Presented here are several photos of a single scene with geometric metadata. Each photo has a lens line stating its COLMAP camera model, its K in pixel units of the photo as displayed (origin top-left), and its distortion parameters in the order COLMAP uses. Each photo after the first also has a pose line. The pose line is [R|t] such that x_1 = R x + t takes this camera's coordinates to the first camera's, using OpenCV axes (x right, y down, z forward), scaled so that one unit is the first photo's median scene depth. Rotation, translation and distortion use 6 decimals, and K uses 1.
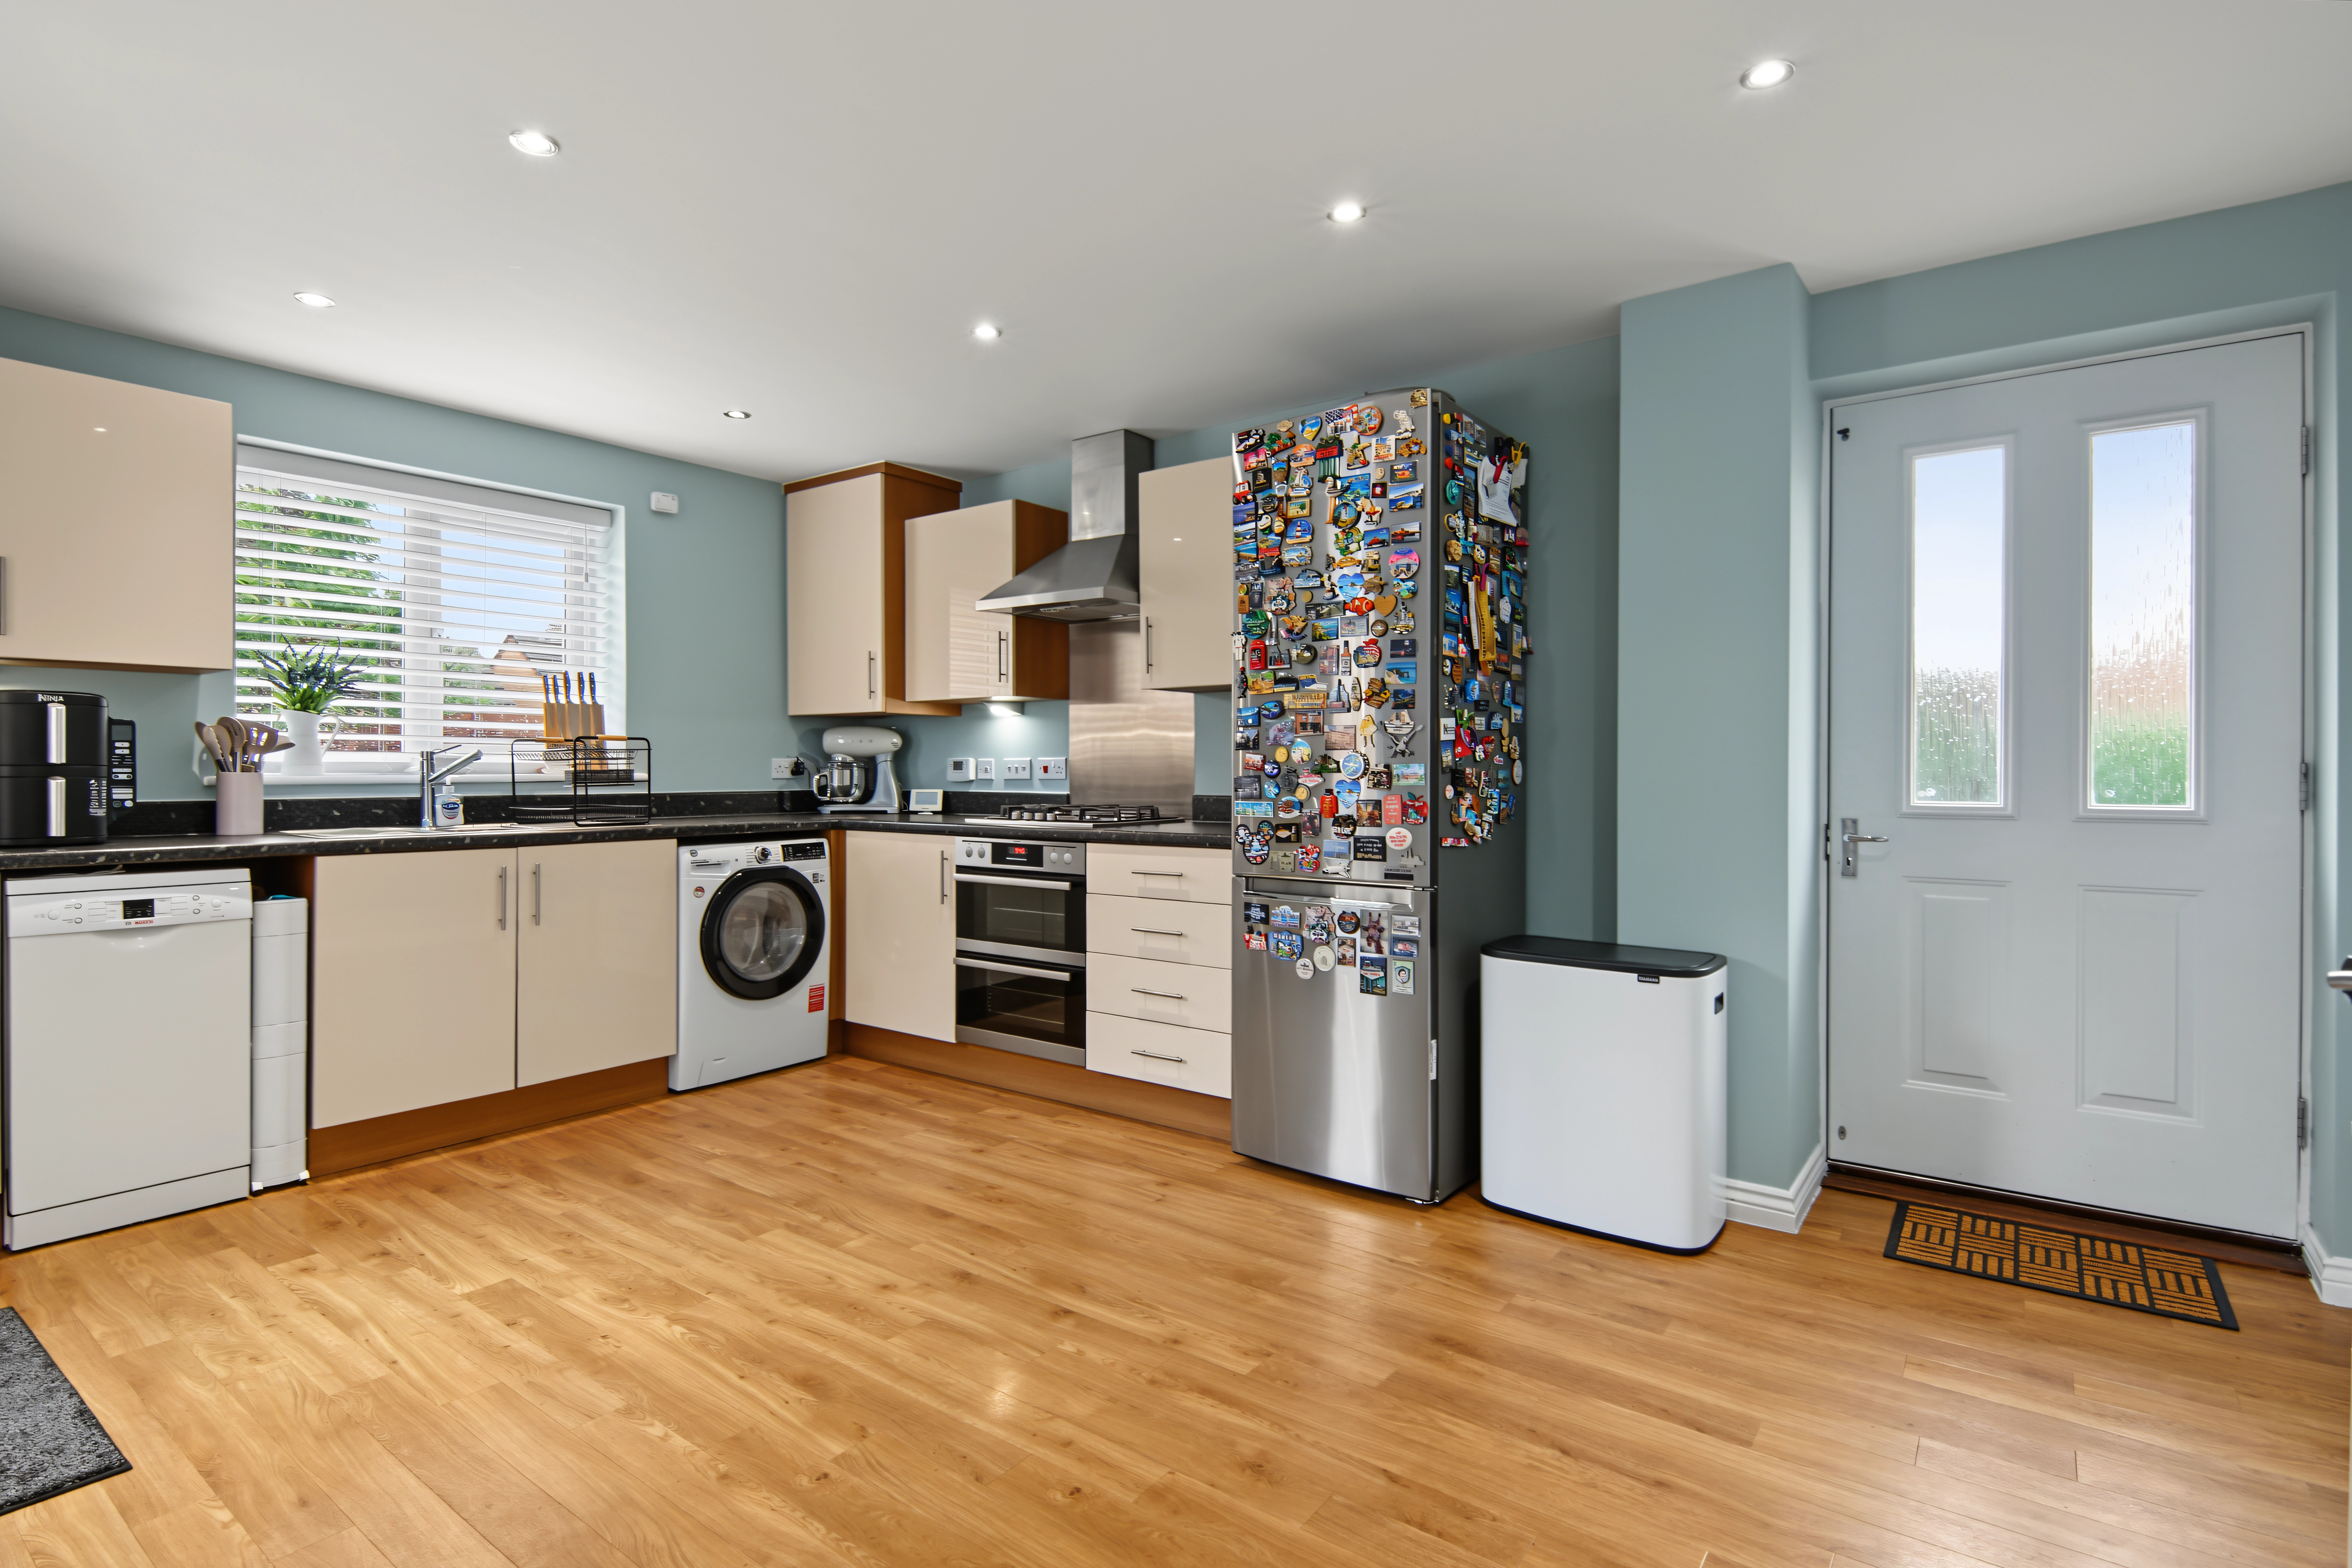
lens RADIAL K [[1135.8, 0, 1176.0], [0, 1135.8, 784.0], [0, 0, 1]] dist [0.031605, -0.023076]
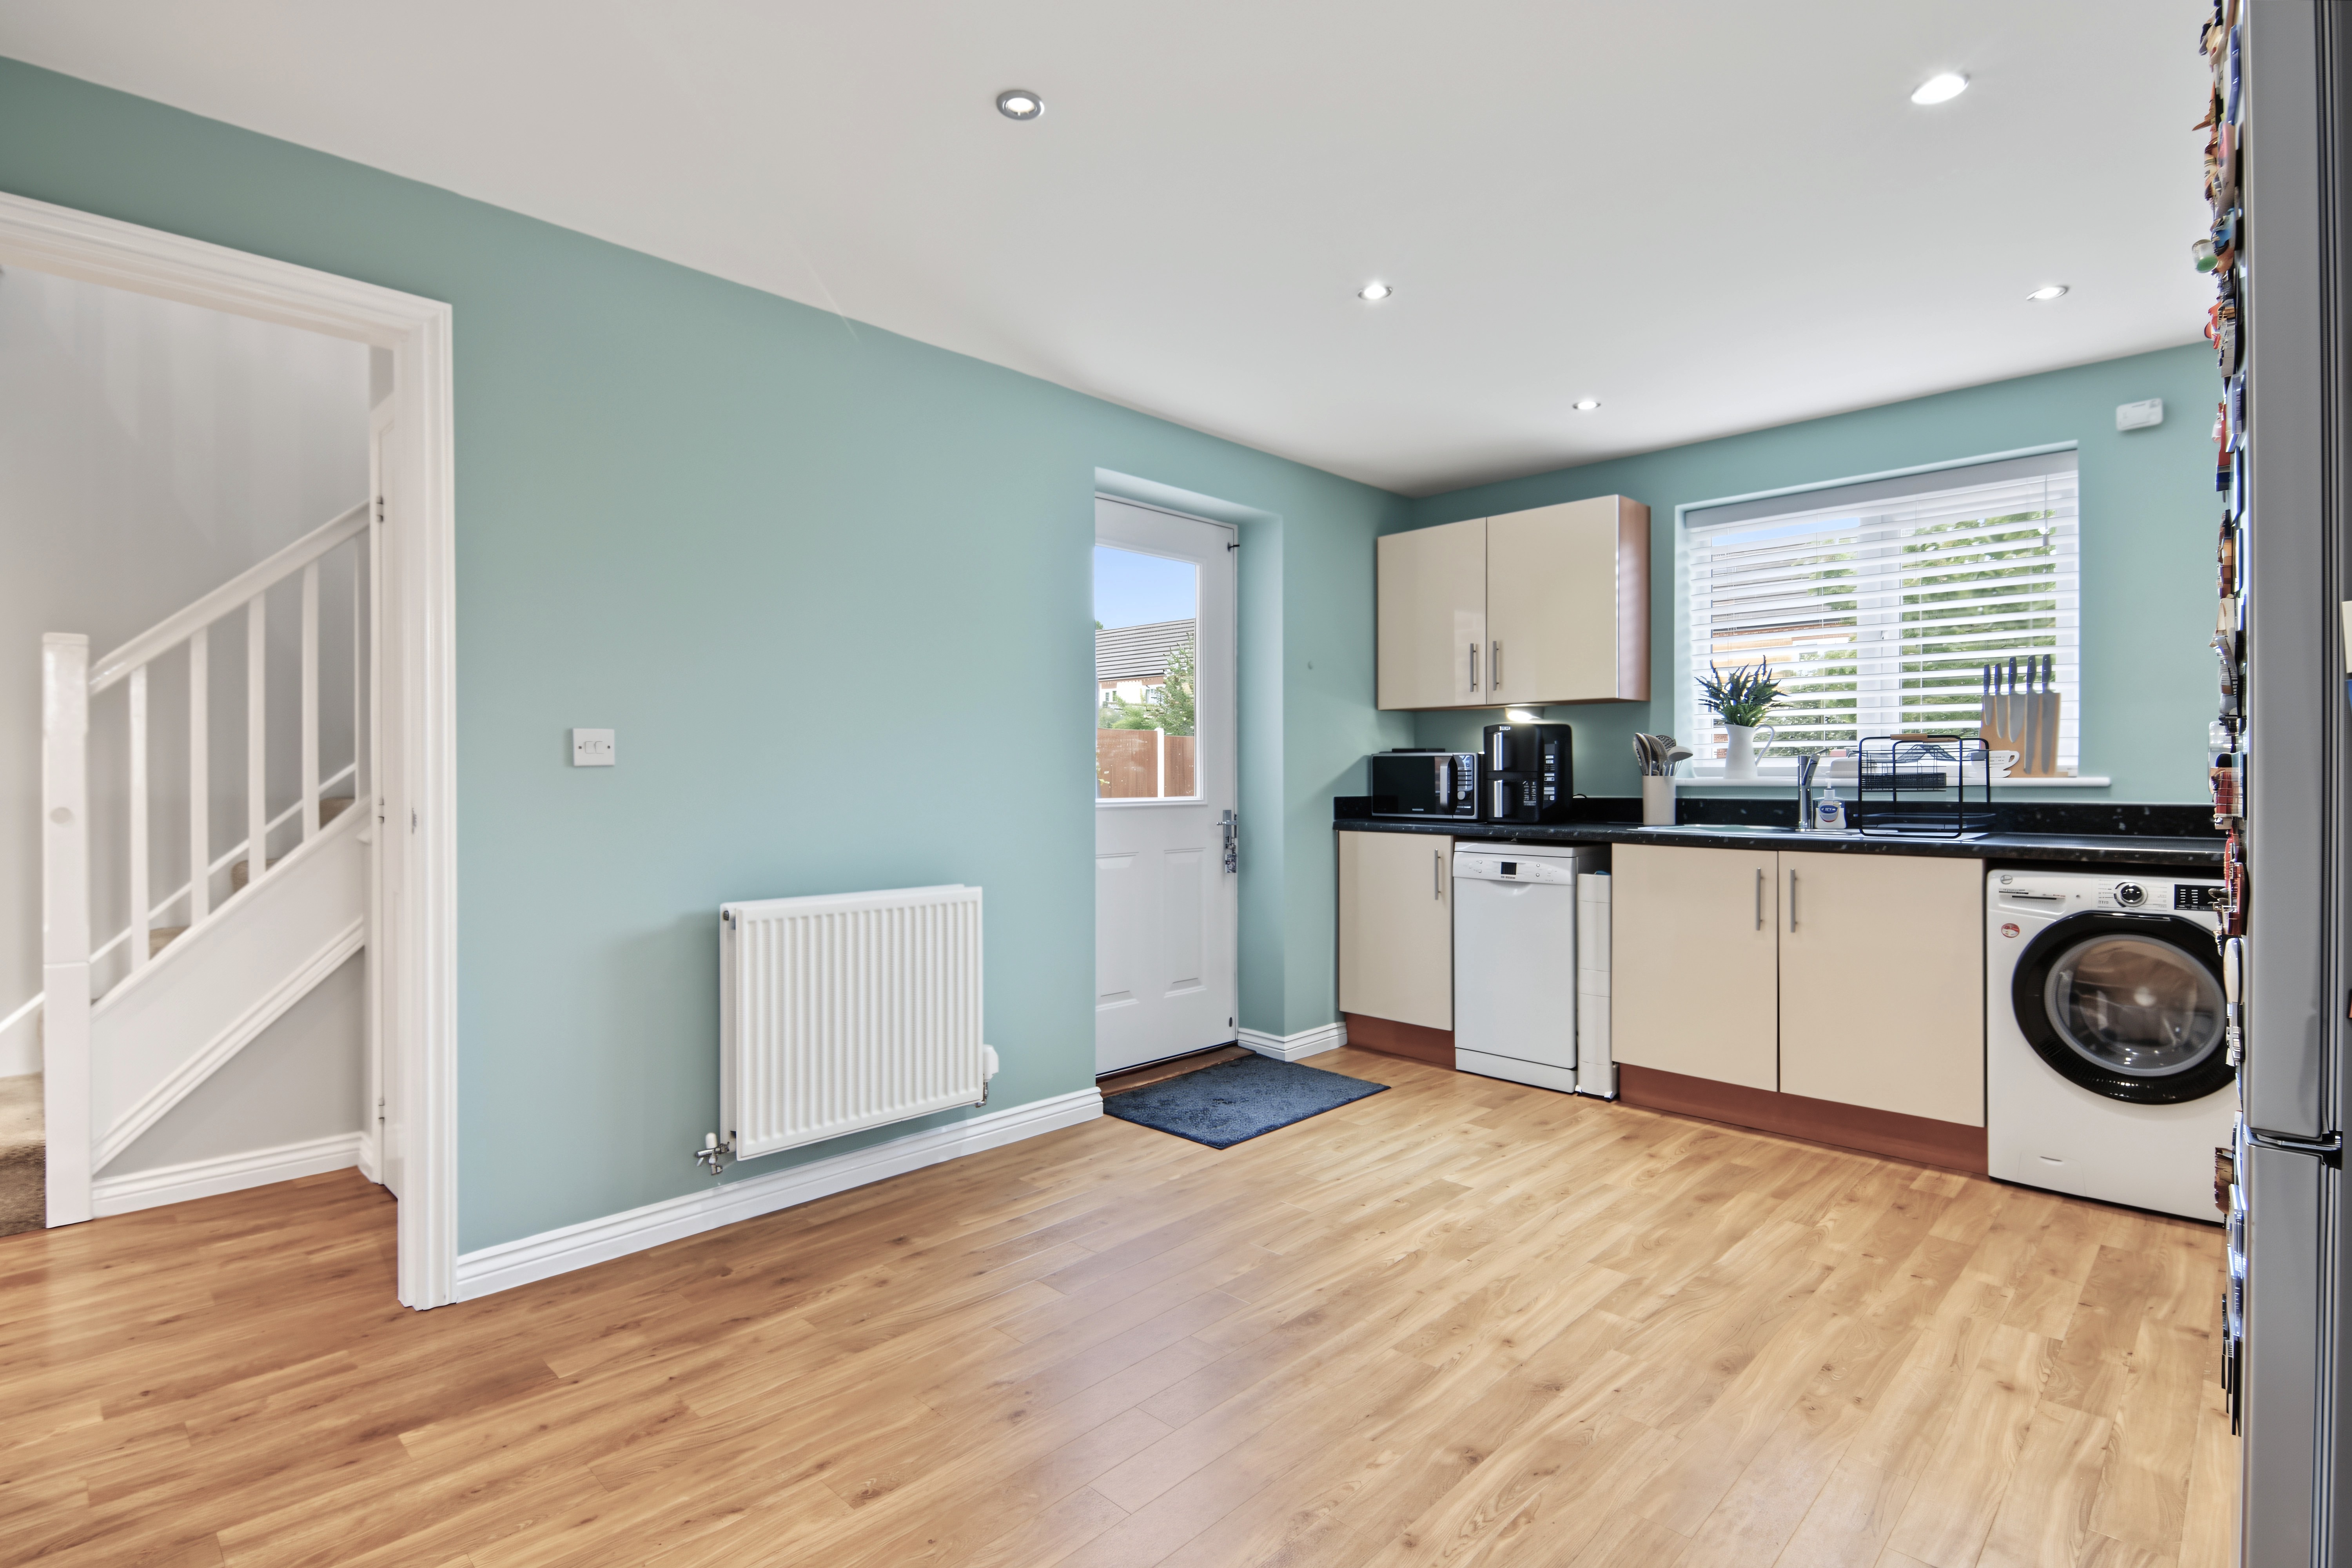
lens RADIAL K [[1135.8, 0, 1176.0], [0, 1135.8, 784.0], [0, 0, 1]] dist [0.031605, -0.023076]
pose [[-0.129741, 0.006427, -0.991527, 0.533161], [-0.011022, 0.999908, 0.007923, -0.006260], [0.991487, 0.011957, -0.129658, 0.666248]]
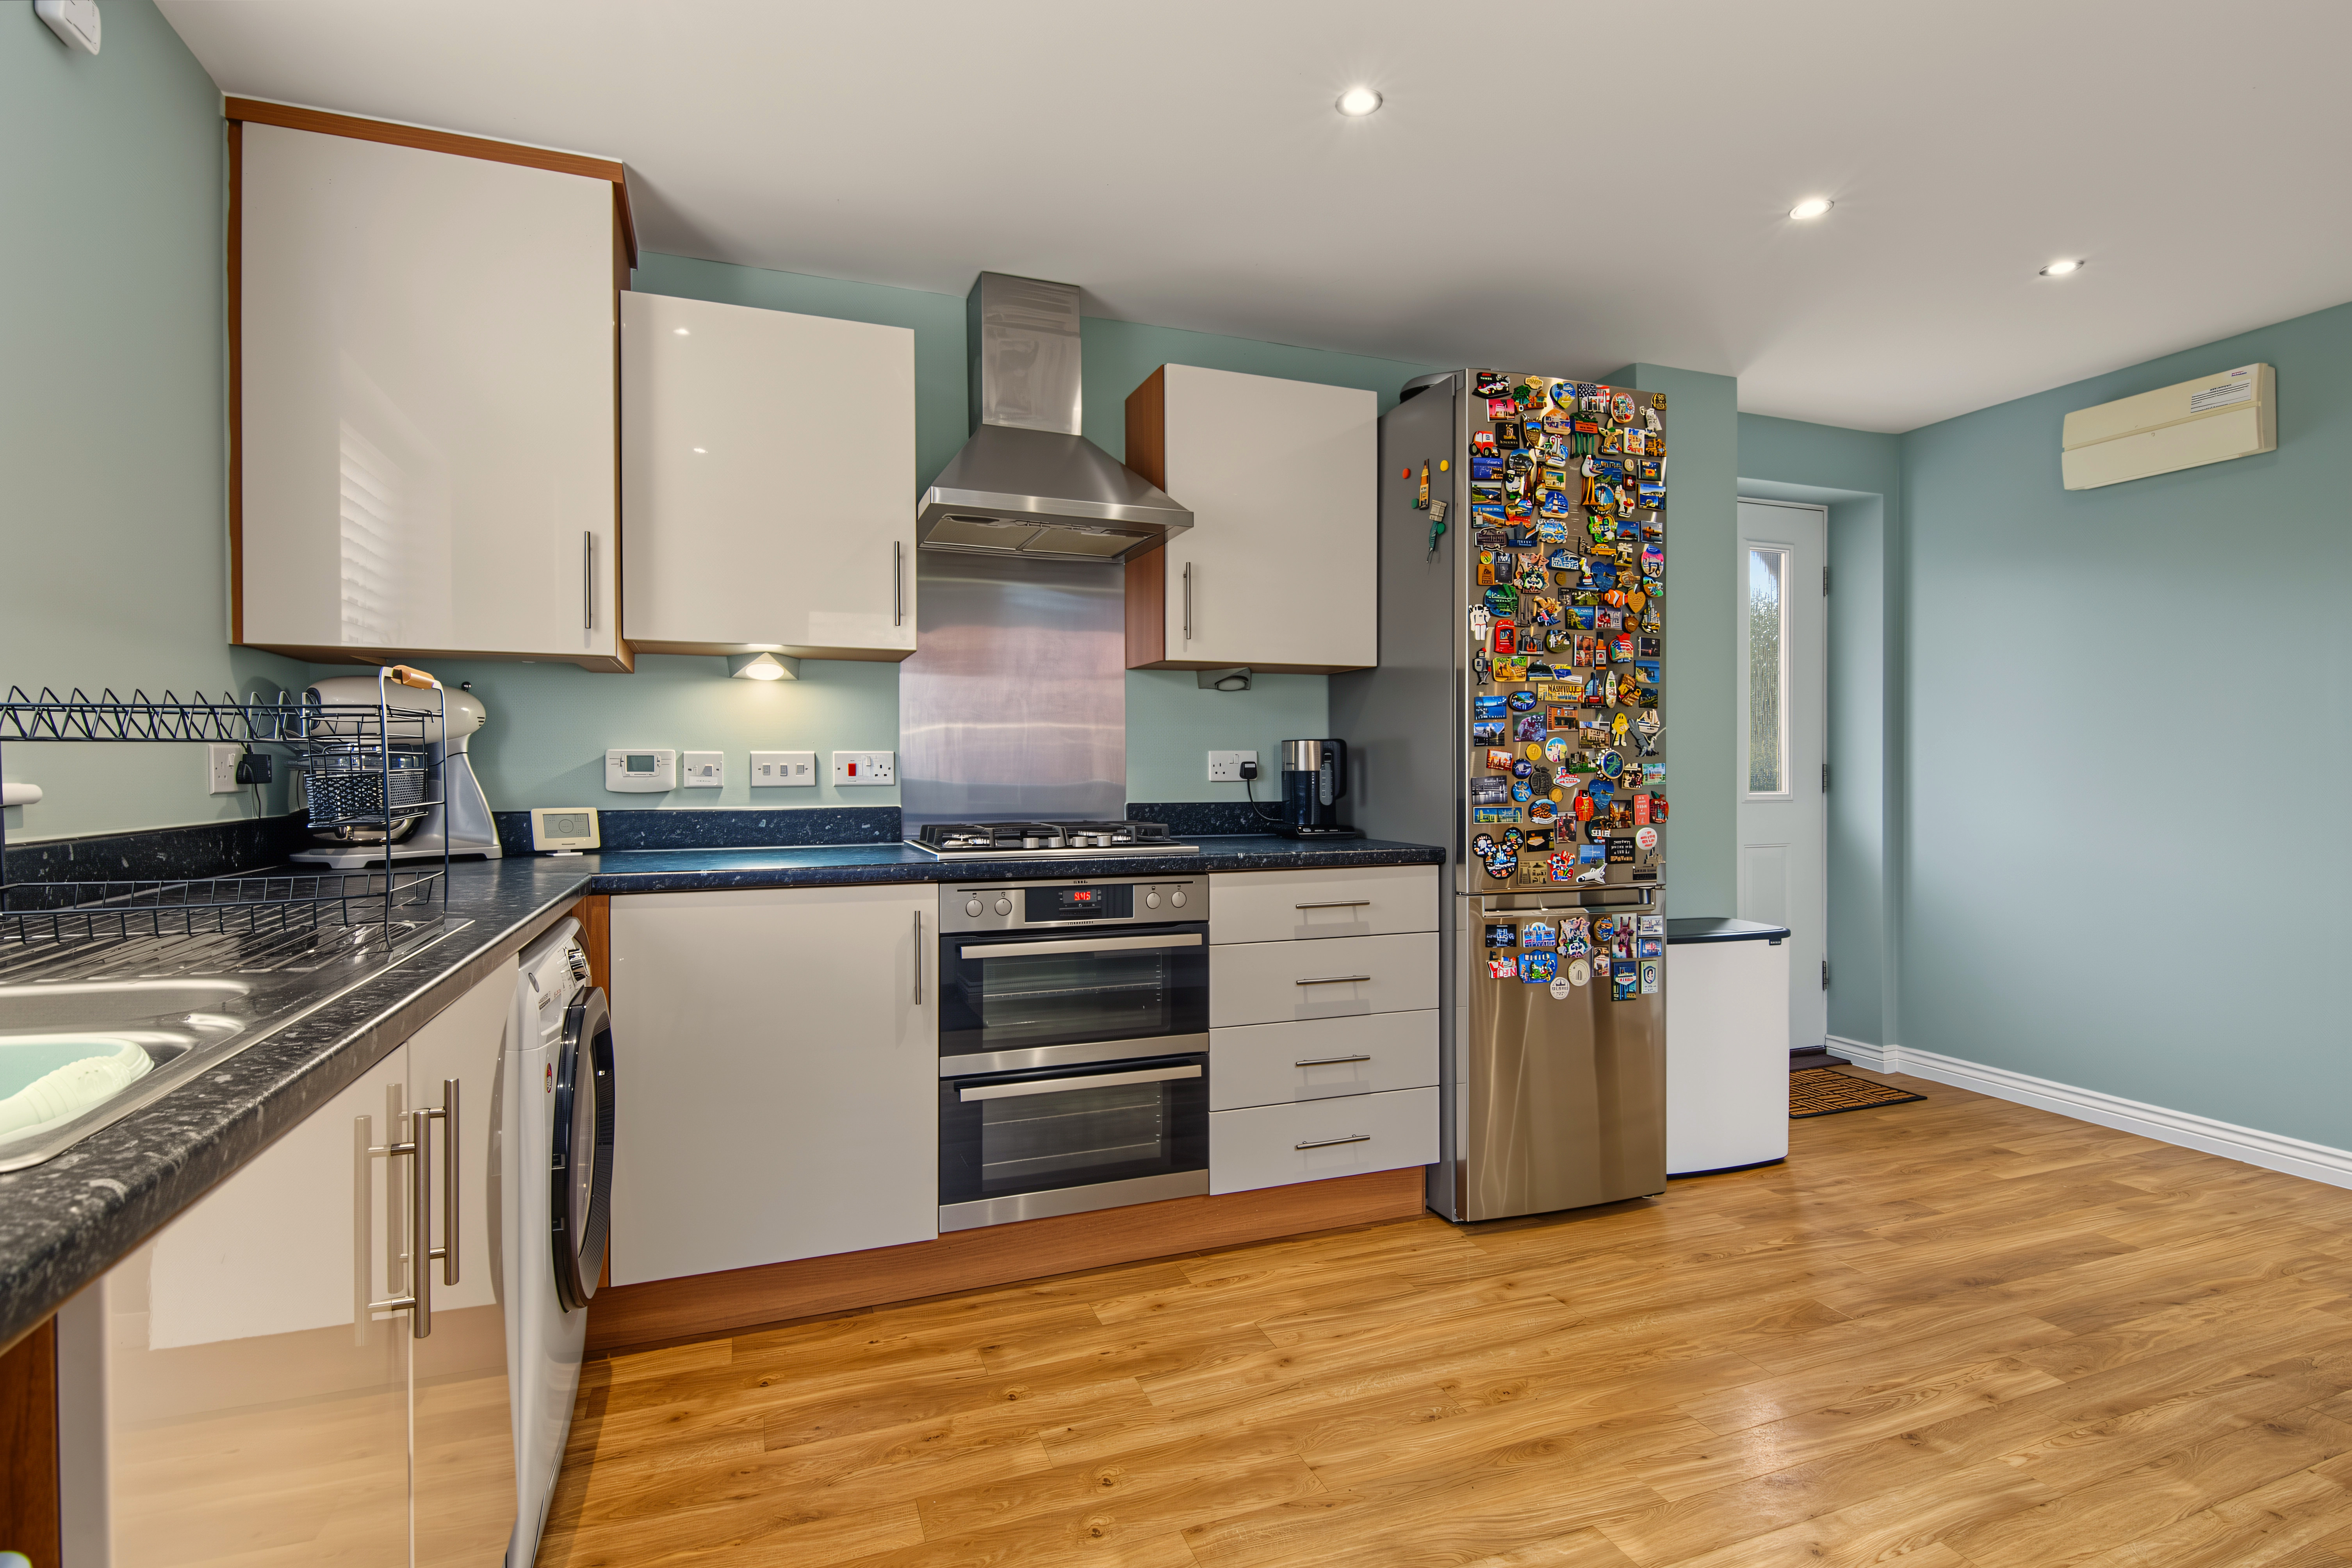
lens RADIAL K [[1114.0, 0, 1176.0], [0, 1114.0, 784.0], [0, 0, 1]] dist [0.014791, -0.011644]
pose [[0.542251, -0.010992, 0.840145, -0.776725], [0.011709, 0.999916, 0.005525, -0.008967], [-0.840135, 0.006842, 0.542334, 0.749616]]
